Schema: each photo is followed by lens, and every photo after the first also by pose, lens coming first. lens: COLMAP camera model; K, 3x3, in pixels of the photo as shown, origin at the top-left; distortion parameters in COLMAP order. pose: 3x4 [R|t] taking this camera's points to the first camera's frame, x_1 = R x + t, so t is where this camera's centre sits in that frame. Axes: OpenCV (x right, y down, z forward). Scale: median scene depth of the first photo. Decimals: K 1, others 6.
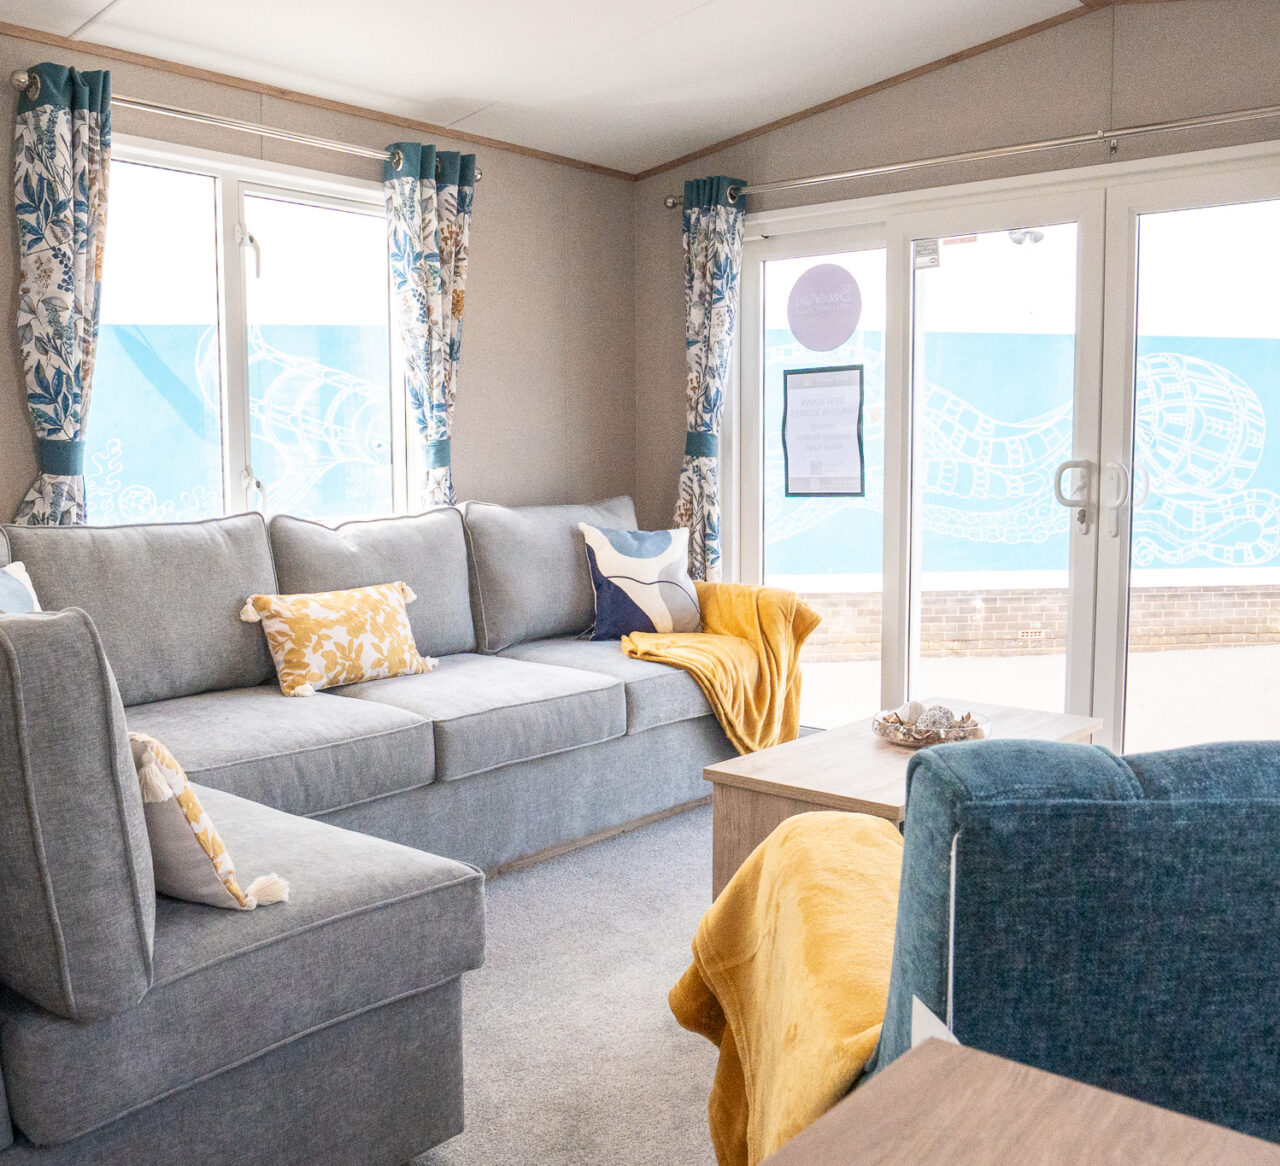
lens RADIAL K [[1292.3, 0, 640.0], [0, 1292.3, 583.0], [0, 0, 1]] dist [-0.004799, -0.009571]
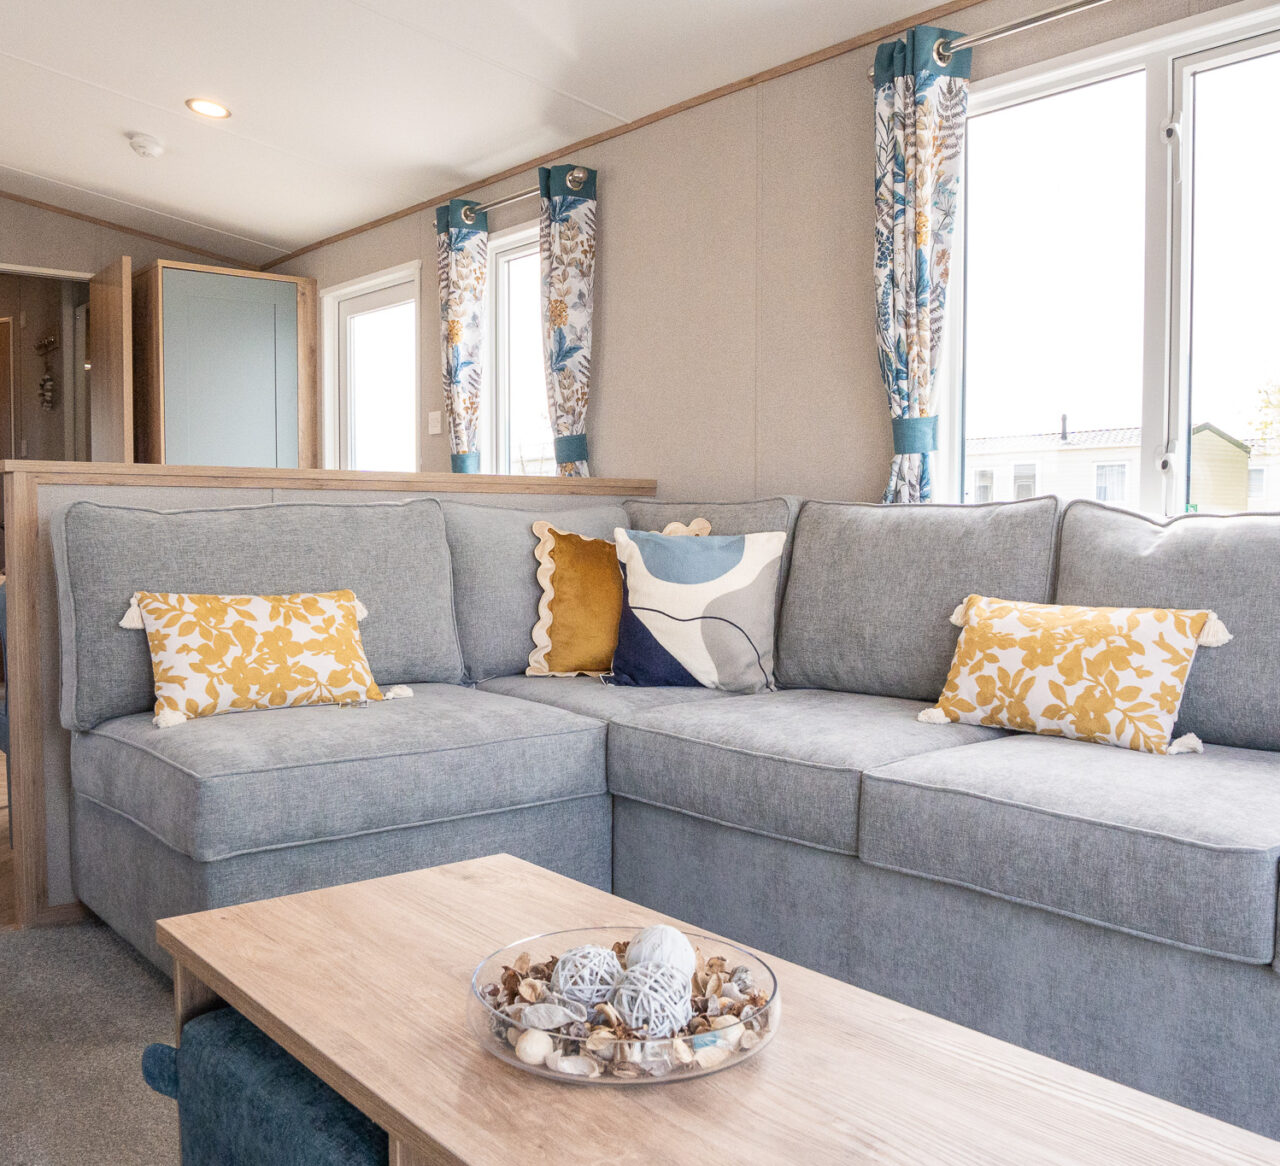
lens RADIAL K [[1292.3, 0, 640.0], [0, 1292.3, 583.0], [0, 0, 1]] dist [-0.004799, -0.009571]
pose [[-0.180932, 0.089397, -0.979424, 0.549599], [-0.075682, 0.991642, 0.104493, -0.067908], [0.980579, 0.093031, -0.172654, 0.929654]]
